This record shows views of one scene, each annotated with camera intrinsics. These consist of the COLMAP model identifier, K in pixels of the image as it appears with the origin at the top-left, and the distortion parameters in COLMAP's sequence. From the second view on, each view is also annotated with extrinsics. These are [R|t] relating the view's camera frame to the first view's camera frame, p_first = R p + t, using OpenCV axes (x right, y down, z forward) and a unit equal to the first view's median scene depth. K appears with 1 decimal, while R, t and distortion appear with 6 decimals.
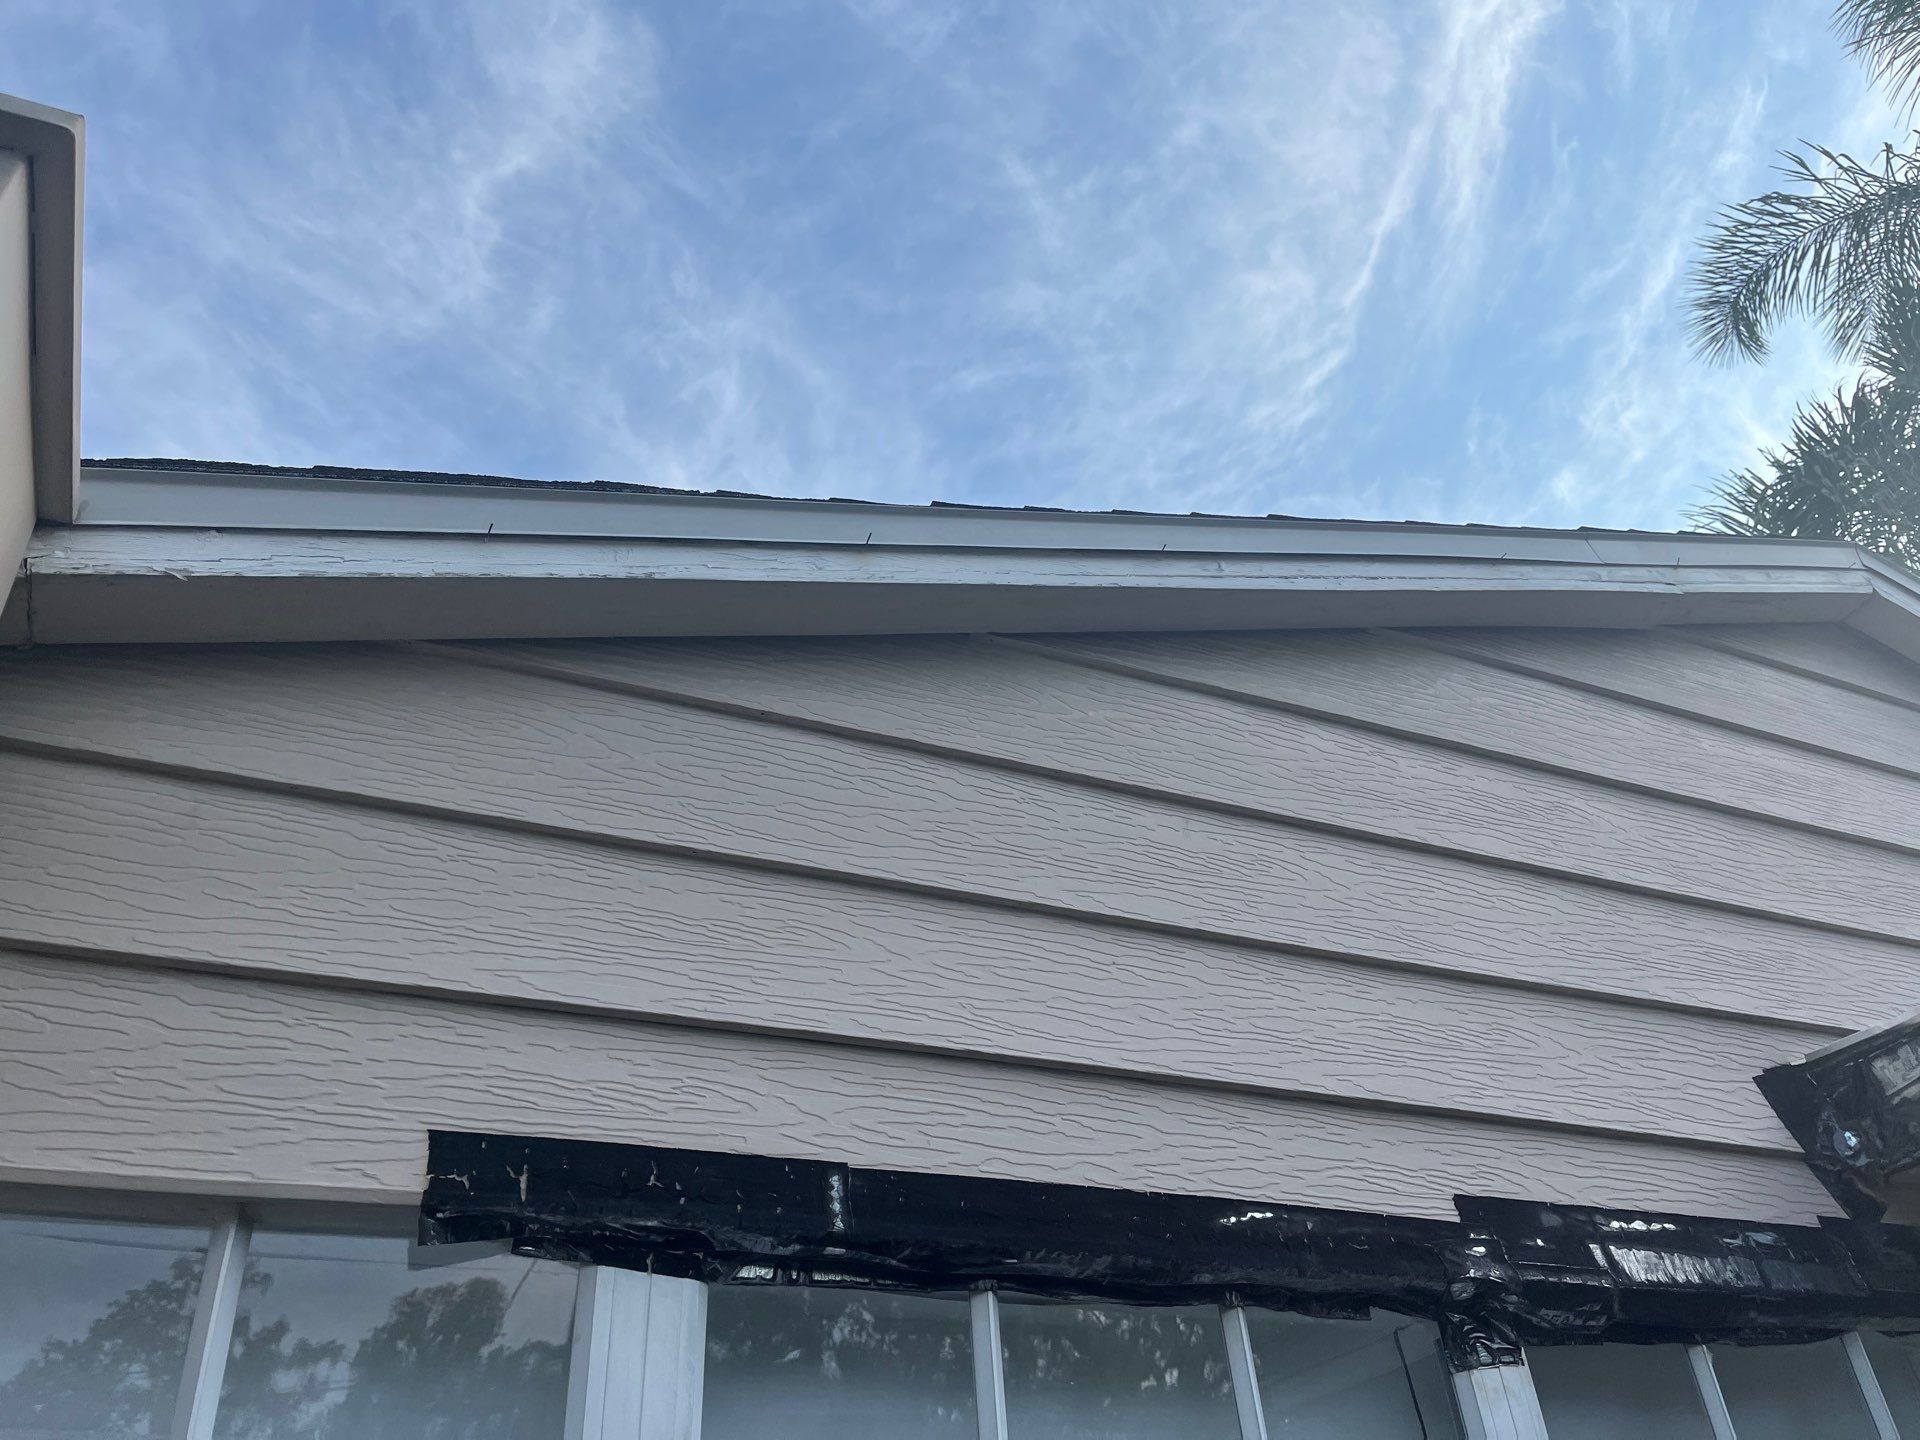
lens RADIAL K [[1457.1, 0, 943.8], [0, 1457.1, 728.2], [0, 0, 1]] dist [0.055310, -0.089293]
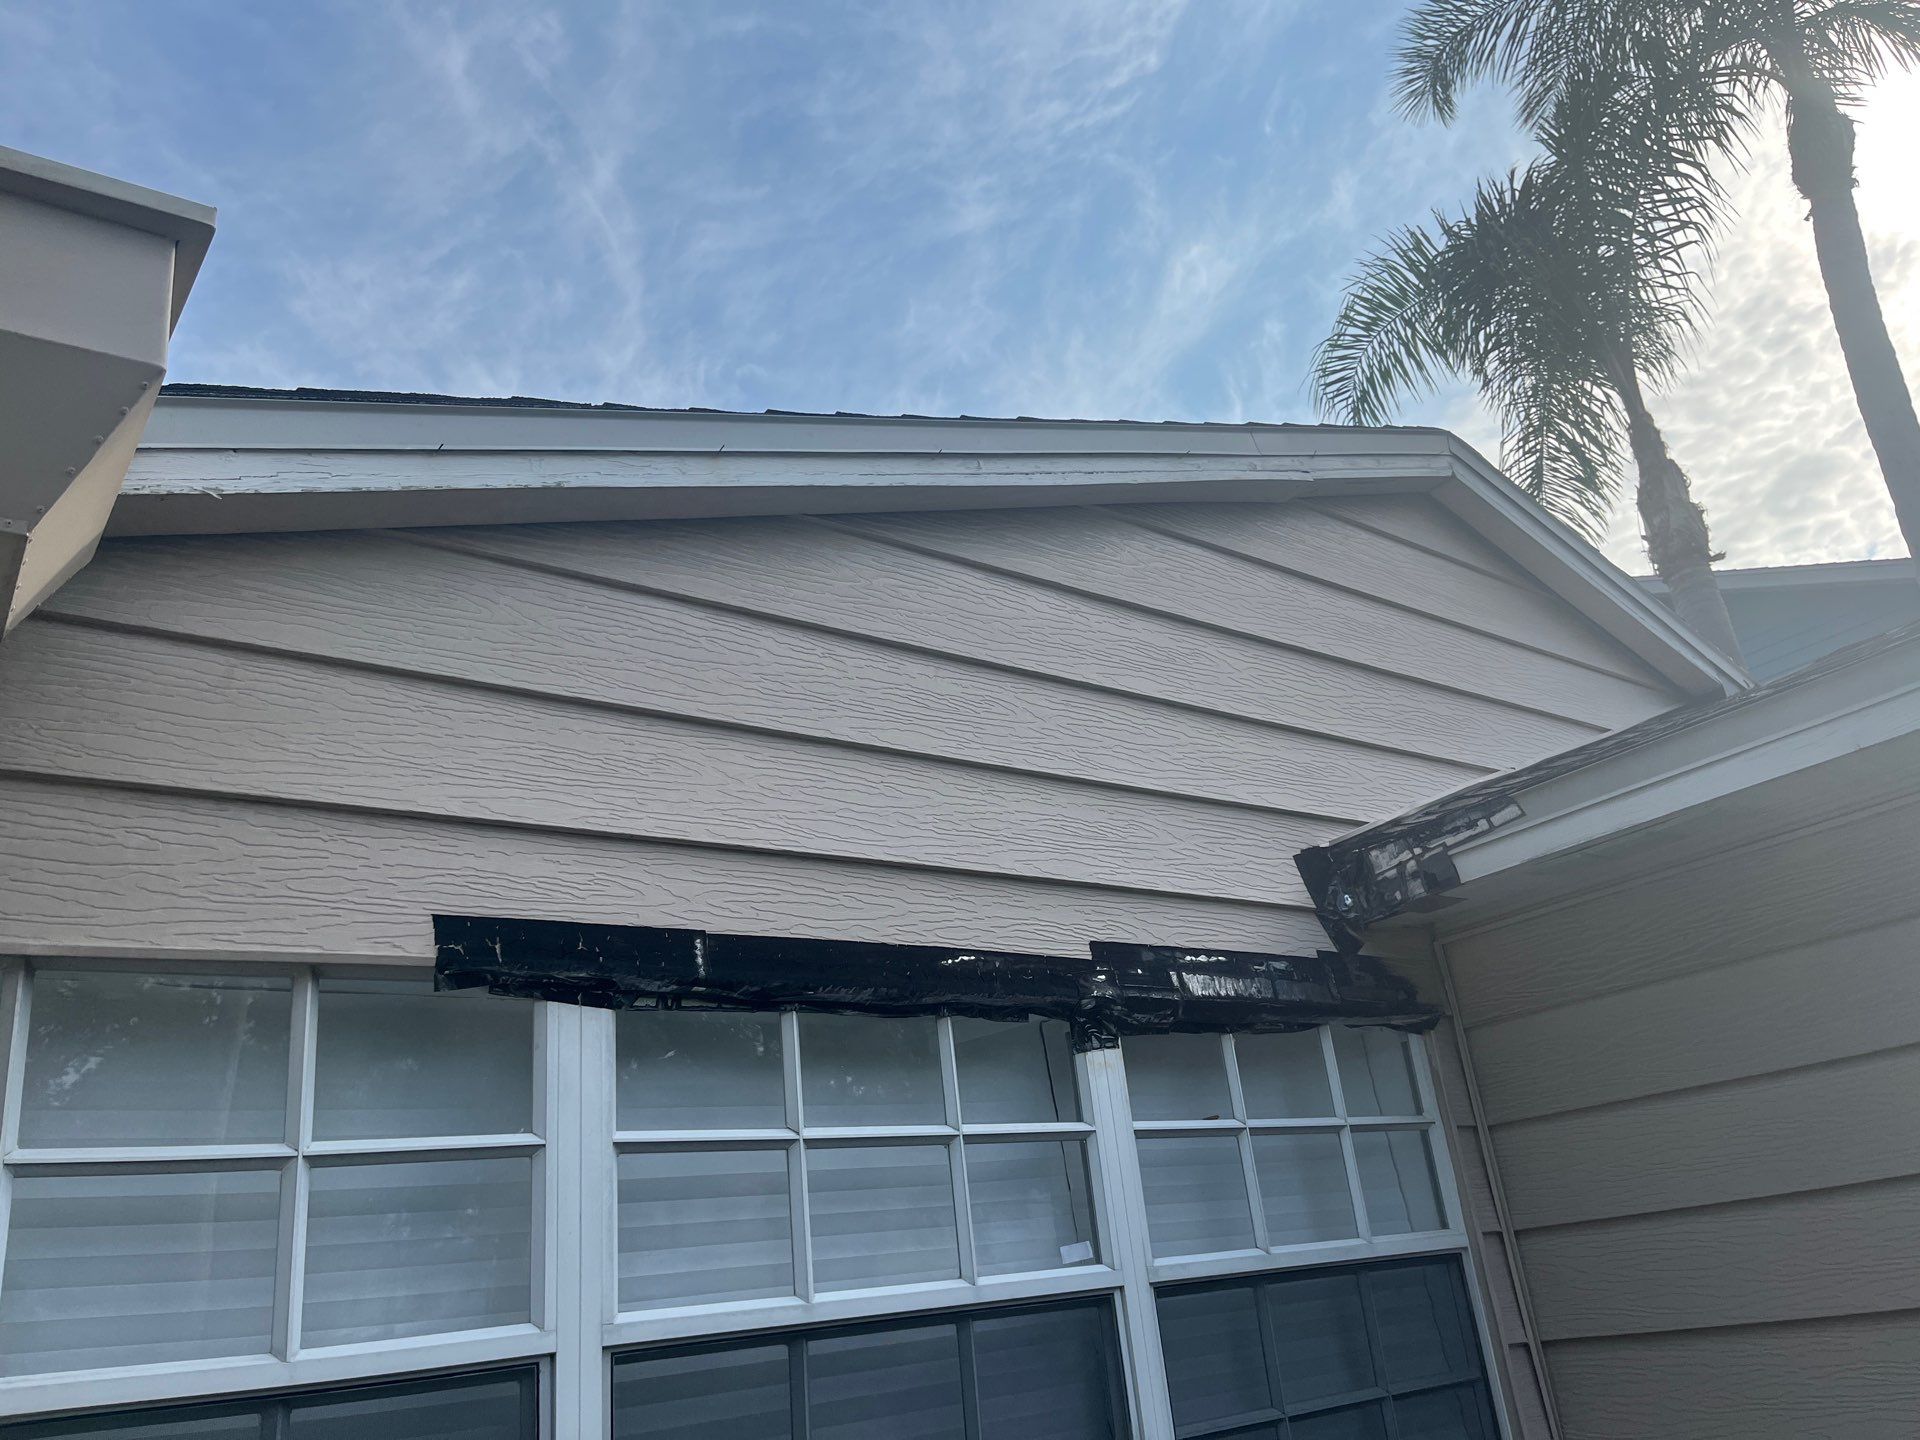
lens RADIAL K [[1457.1, 0, 942.0], [0, 1457.1, 732.6], [0, 0, 1]] dist [0.055310, -0.089293]
pose [[0.972778, 0.052481, 0.225717, -0.145576], [-0.105891, 0.967052, 0.231512, -0.215654], [-0.206130, -0.249111, 0.946284, -0.322645]]
